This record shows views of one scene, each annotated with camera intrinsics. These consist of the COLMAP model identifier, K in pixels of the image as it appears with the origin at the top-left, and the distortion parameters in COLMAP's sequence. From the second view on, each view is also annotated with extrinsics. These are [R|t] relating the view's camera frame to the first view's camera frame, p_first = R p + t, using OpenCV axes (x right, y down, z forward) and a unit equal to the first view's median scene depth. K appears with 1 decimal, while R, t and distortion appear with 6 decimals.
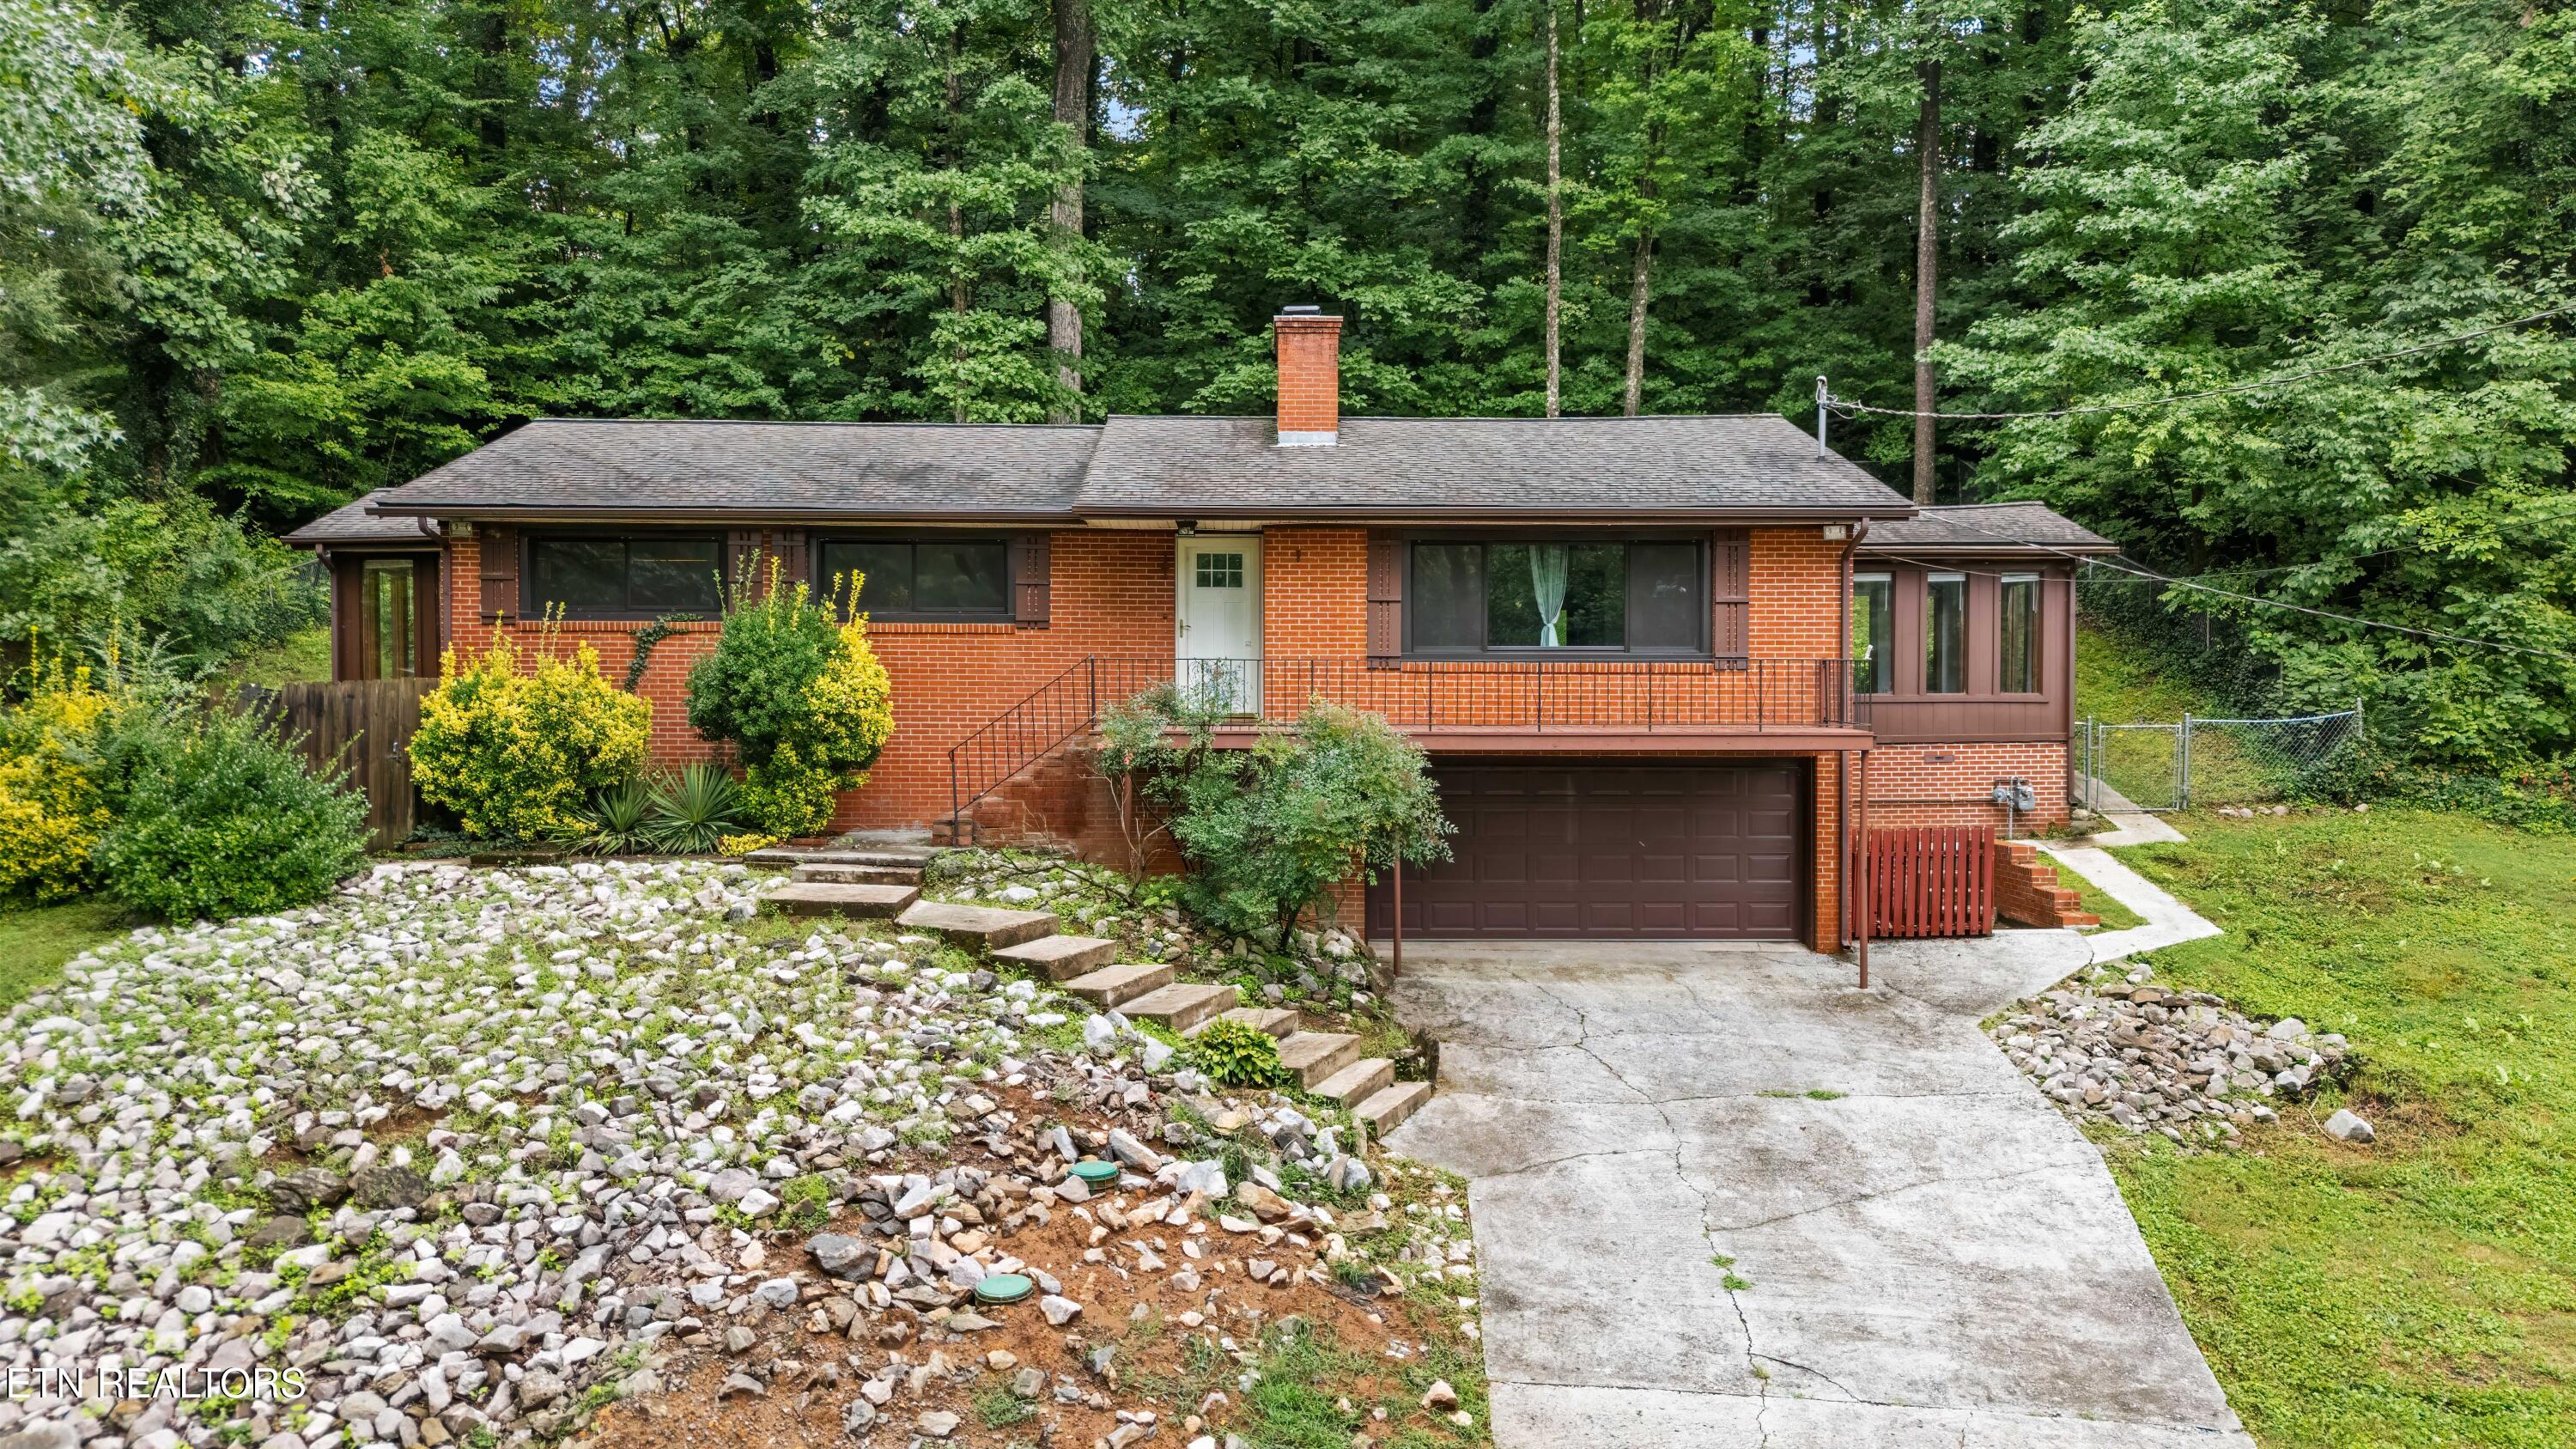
lens RADIAL K [[1874.1, 0, 1288.0], [0, 1874.1, 724.5], [0, 0, 1]] dist [0.063614, -0.054726]
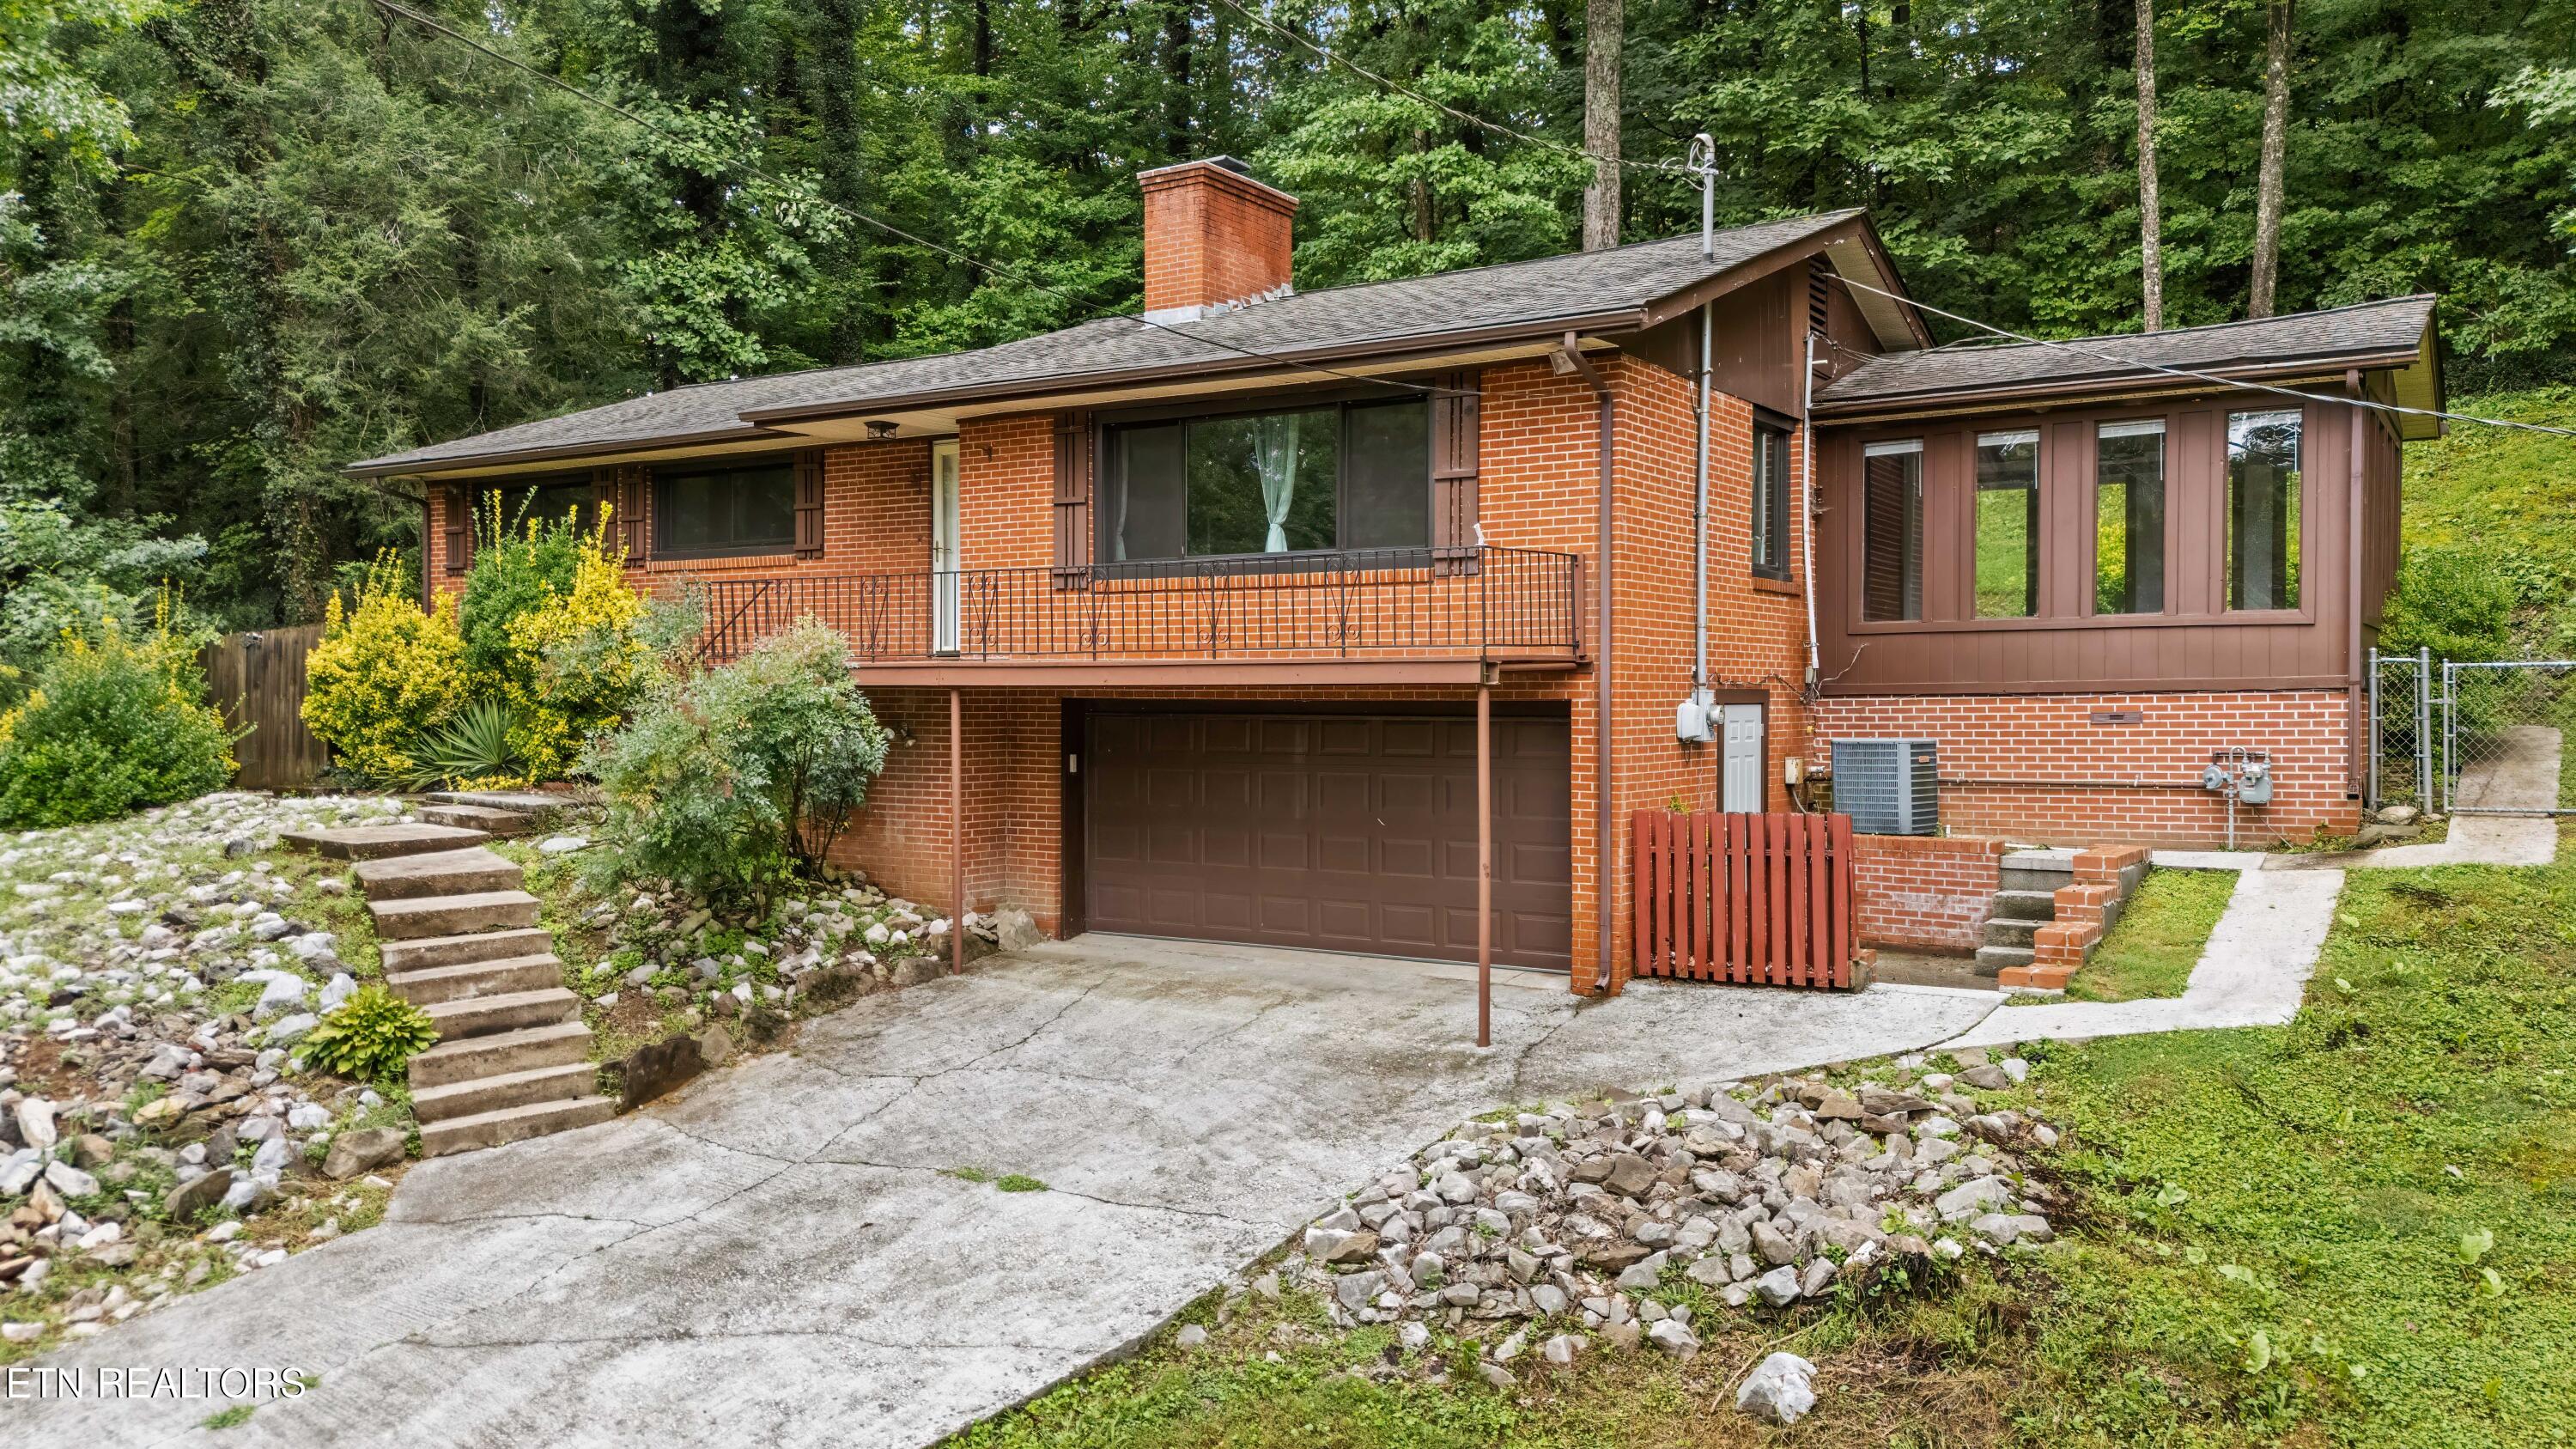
lens RADIAL K [[1874.1, 0, 1288.0], [0, 1874.1, 724.5], [0, 0, 1]] dist [0.063614, -0.054726]
pose [[0.828858, 0.007203, -0.559413, 0.565263], [-0.006451, 0.999974, 0.003318, 0.024233], [0.559423, 0.000859, 0.828882, 0.387396]]
